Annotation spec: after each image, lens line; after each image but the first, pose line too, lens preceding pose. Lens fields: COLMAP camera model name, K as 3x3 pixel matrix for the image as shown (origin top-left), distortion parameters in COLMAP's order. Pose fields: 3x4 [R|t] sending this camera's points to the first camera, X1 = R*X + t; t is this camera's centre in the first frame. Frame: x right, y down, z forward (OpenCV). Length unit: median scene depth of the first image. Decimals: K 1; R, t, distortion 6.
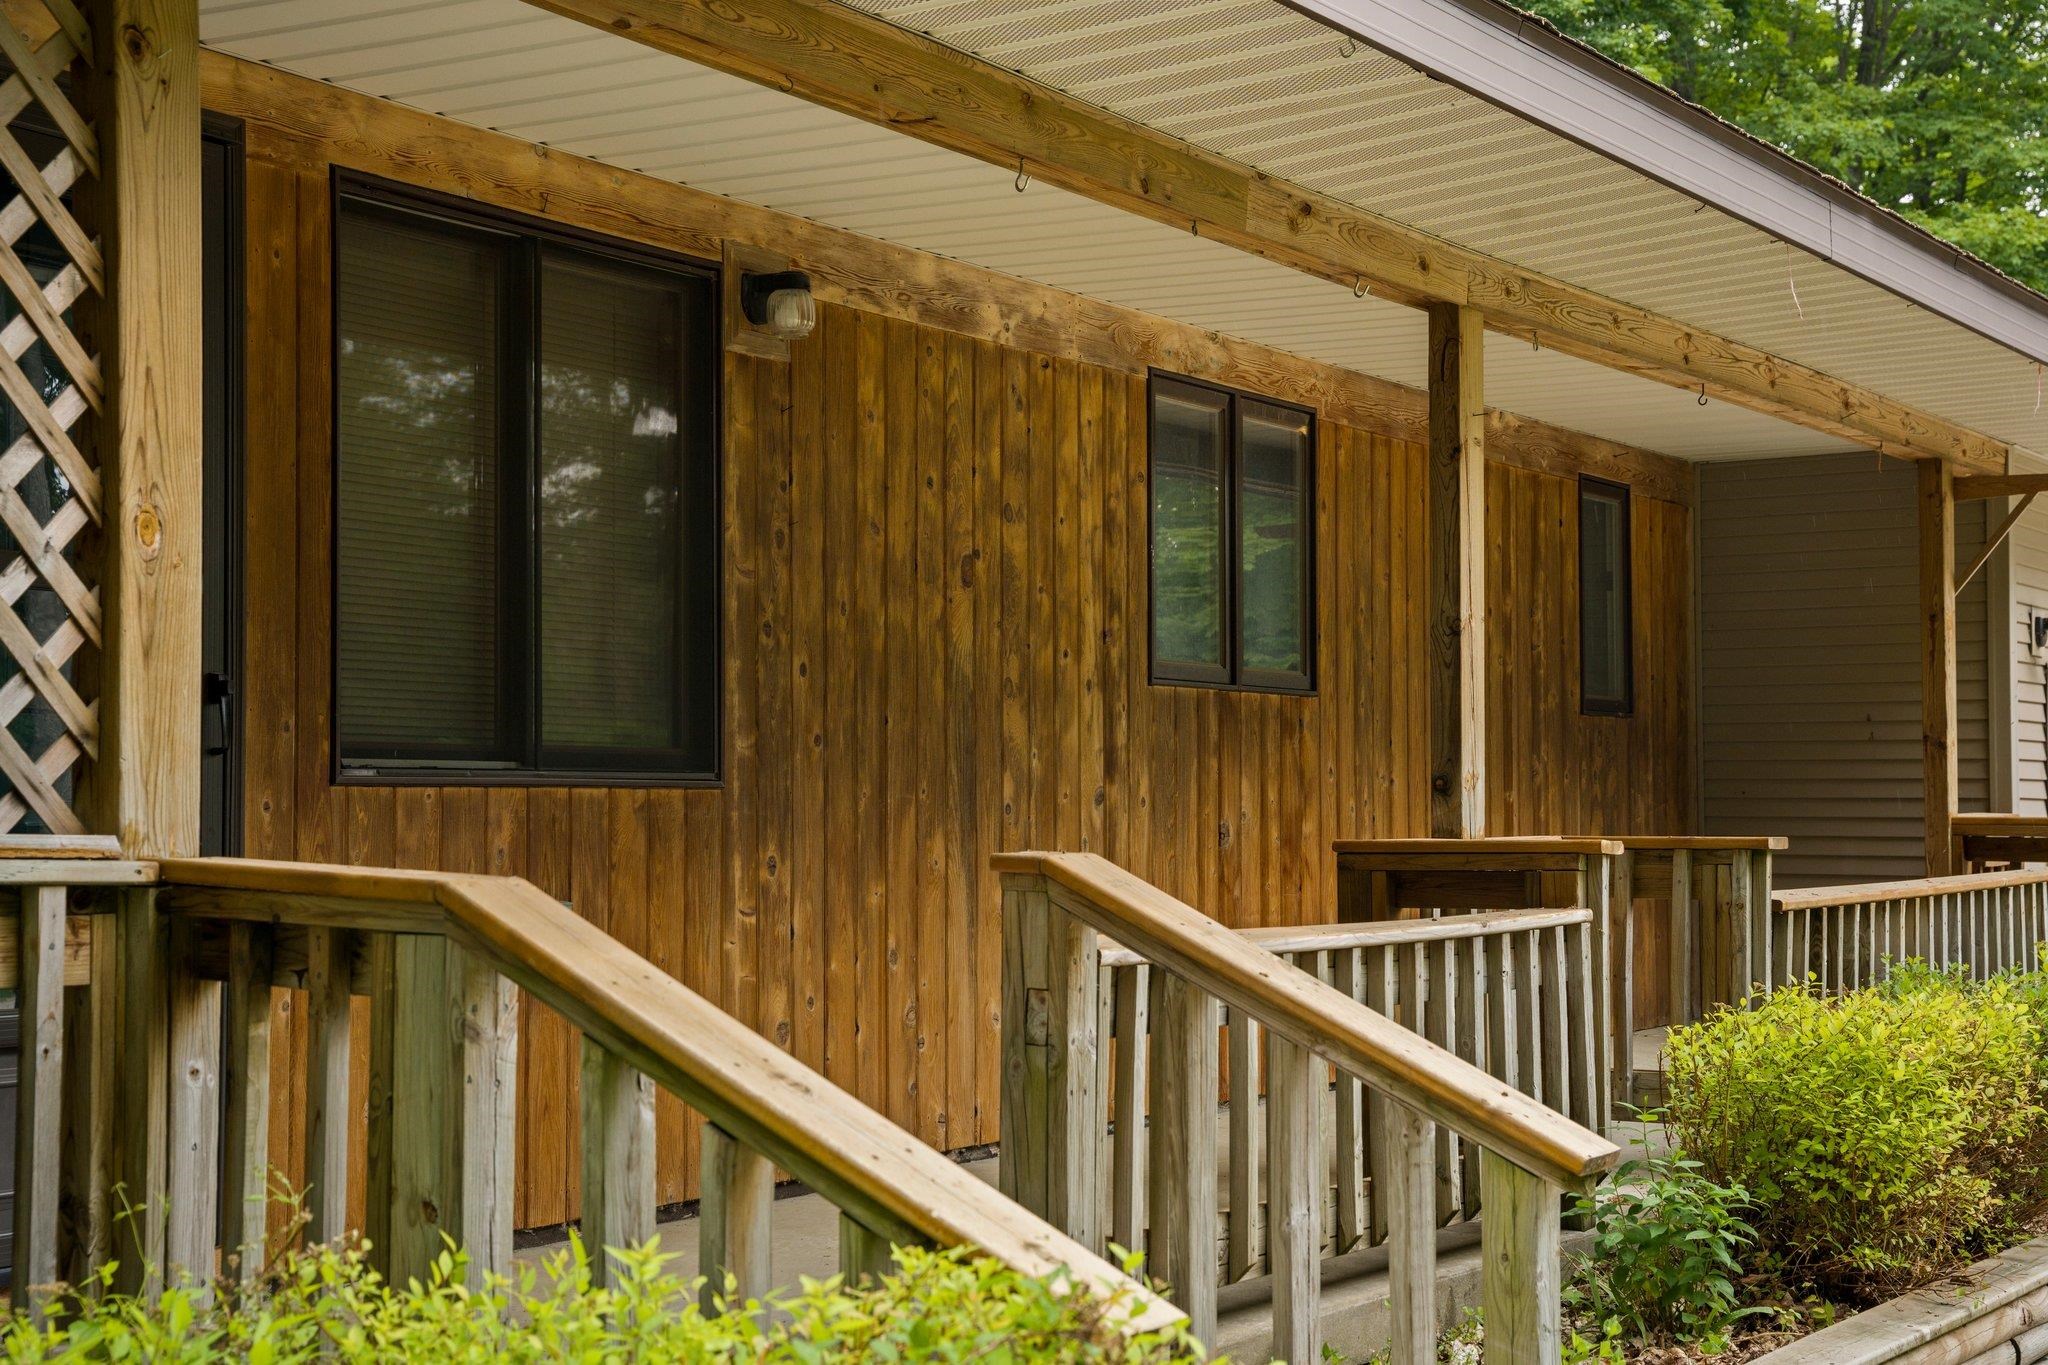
lens RADIAL K [[2956.6, 0, 1021.7], [0, 2956.6, 680.4], [0, 0, 1]] dist [0.099898, 0.000000]
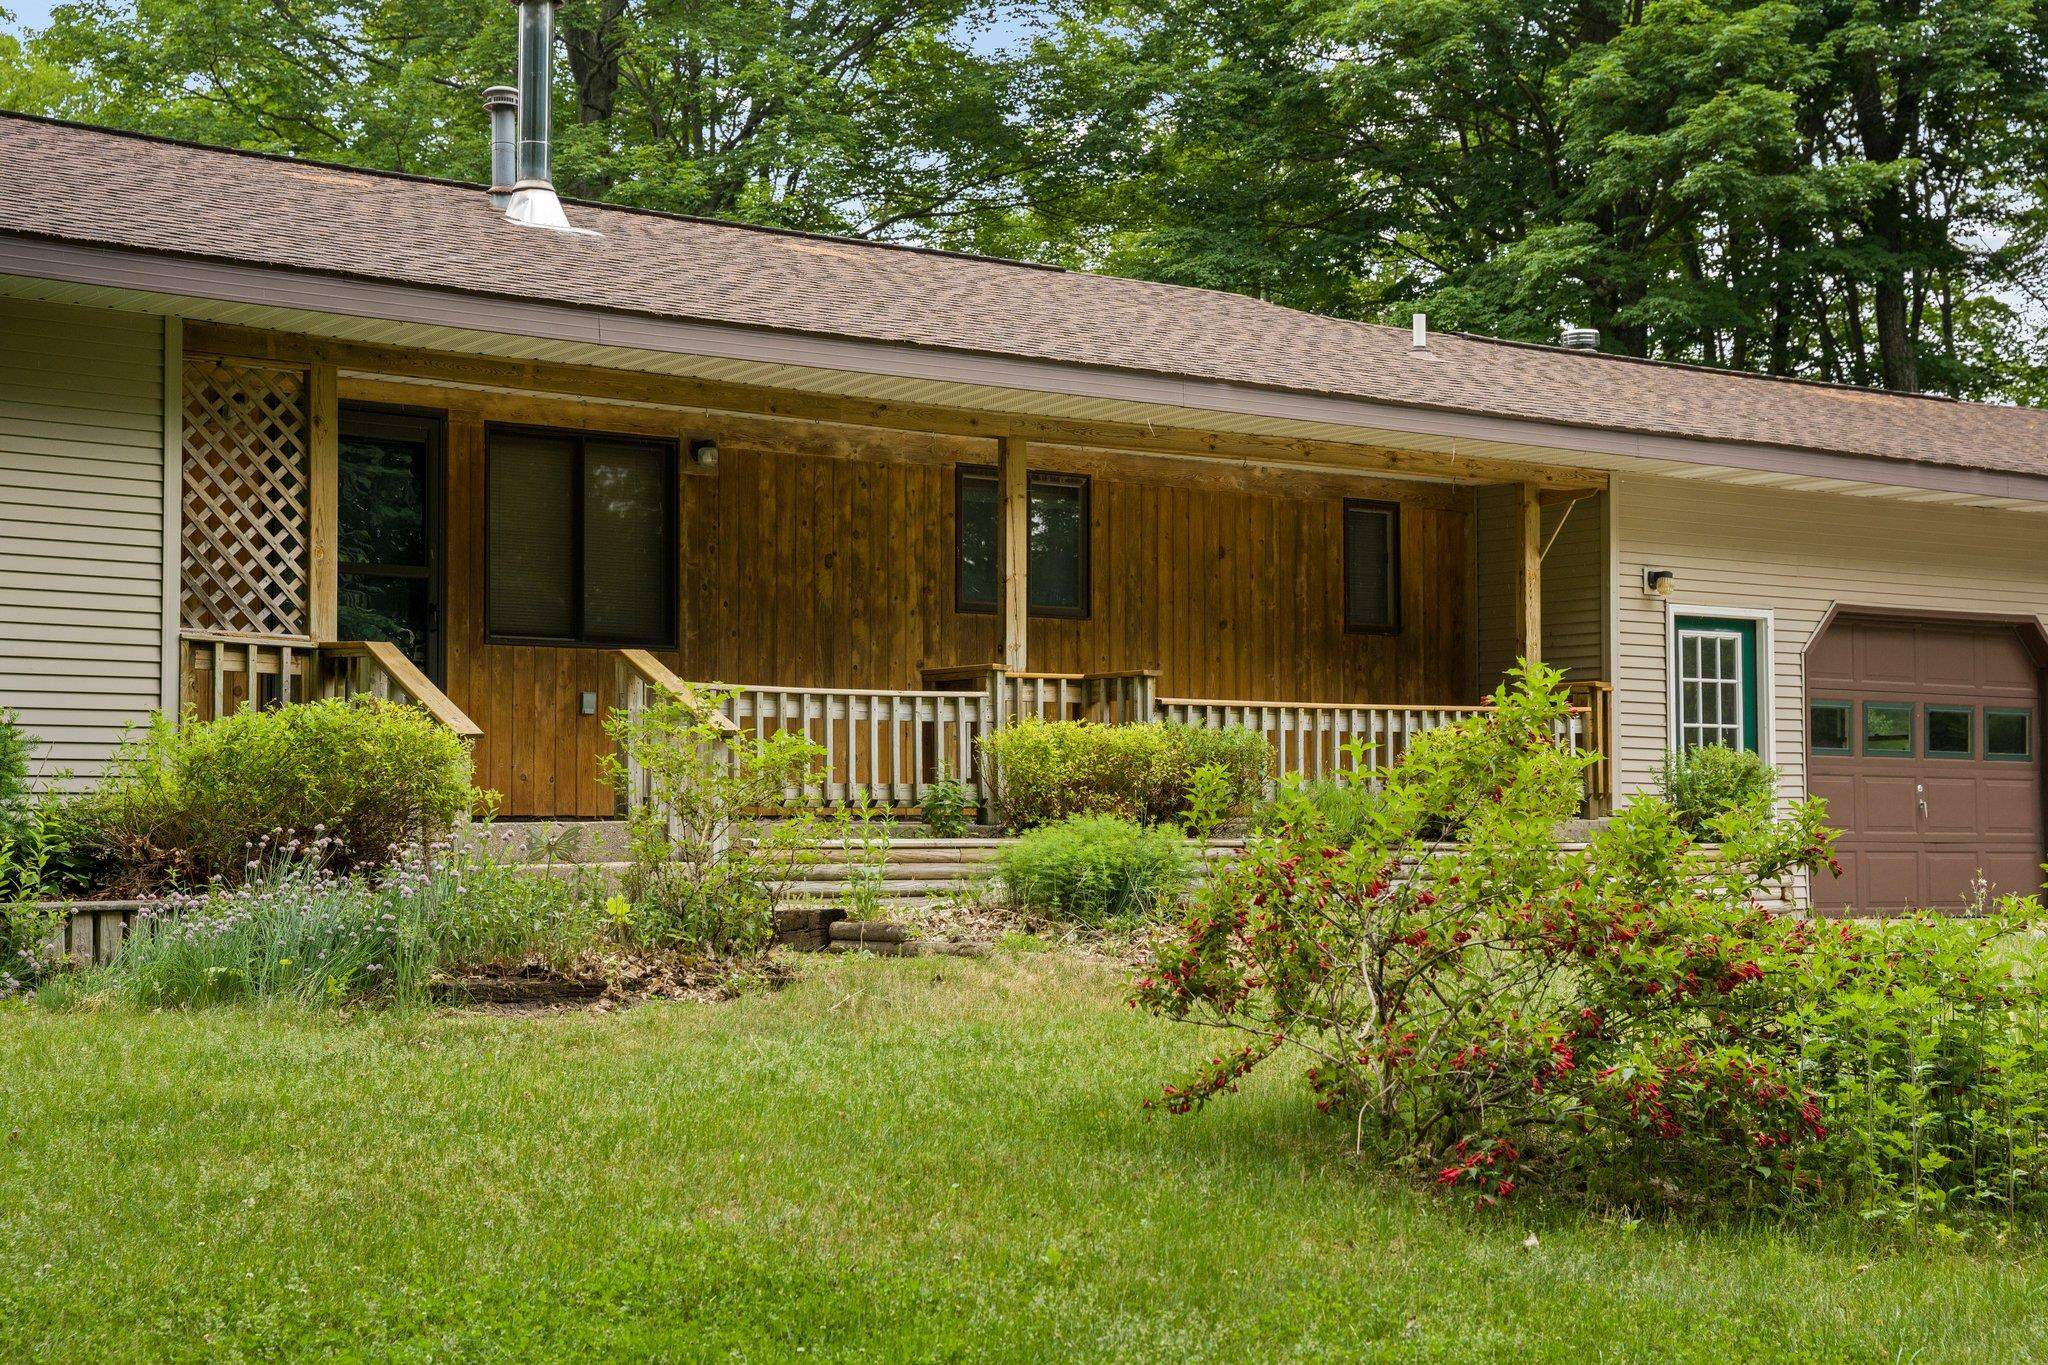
lens RADIAL K [[3140.4, 0, 1022.9], [0, 3140.4, 676.9], [0, 0, 1]] dist [0.070930, 0.000000]
pose [[0.936332, -0.019203, -0.350591, 1.002814], [0.015629, 0.999793, -0.013023, 0.088572], [0.350769, 0.006714, 0.936438, -1.245091]]
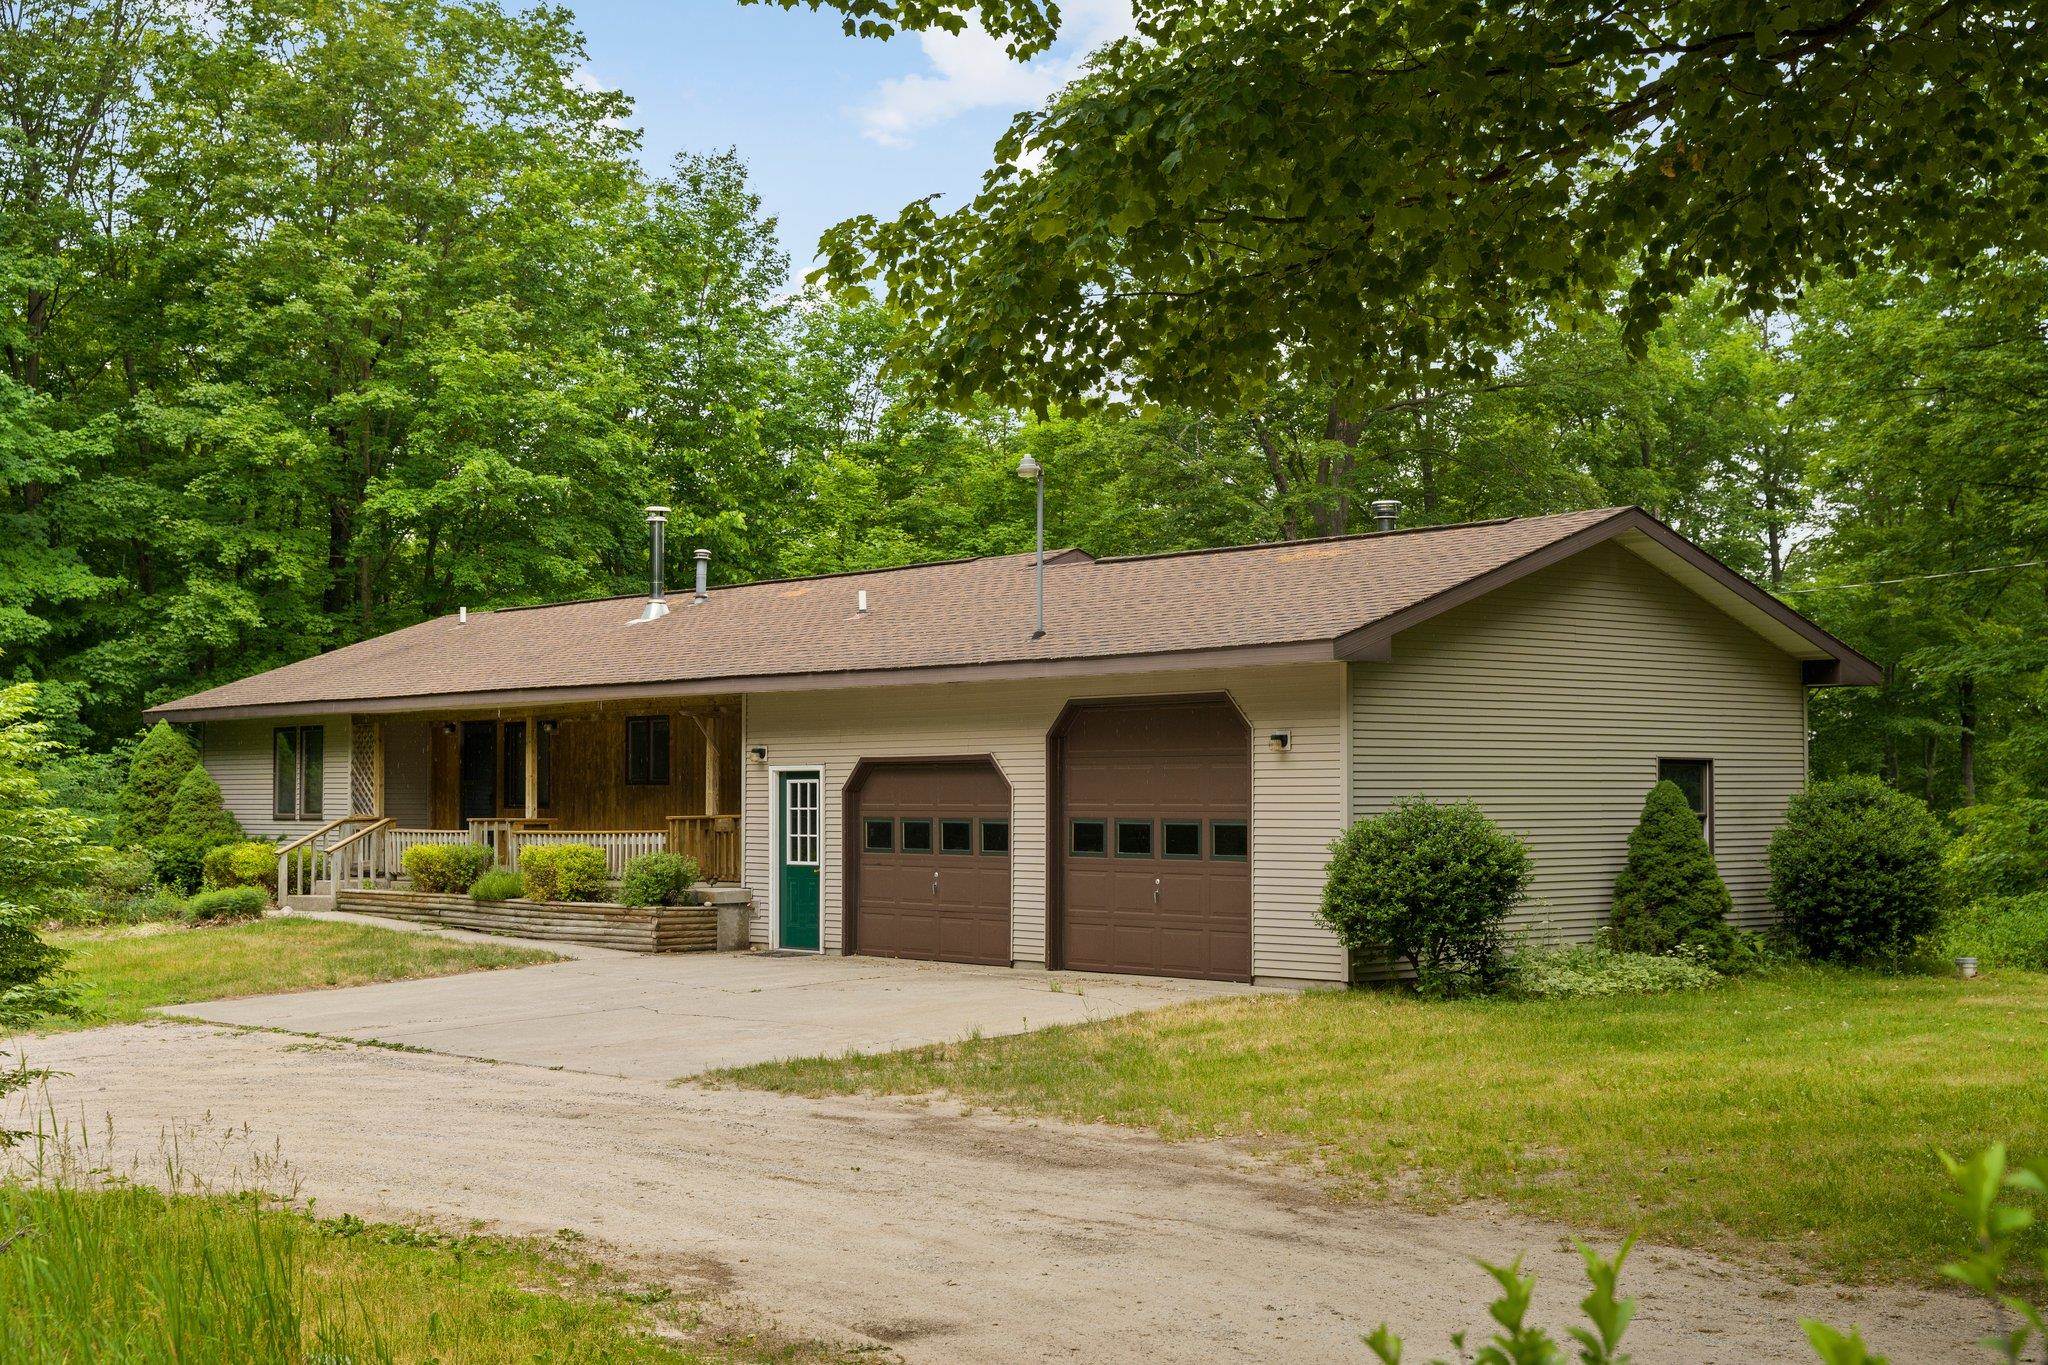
lens RADIAL K [[2668.0, 0, 1022.4], [0, 2668.0, 679.2], [0, 0, 1]] dist [-0.000284, 0.000000]
pose [[-0.263910, -0.057163, -0.962852, 4.475650], [0.024007, 0.997544, -0.065803, 0.144506], [0.964249, -0.040481, -0.261889, 3.085920]]
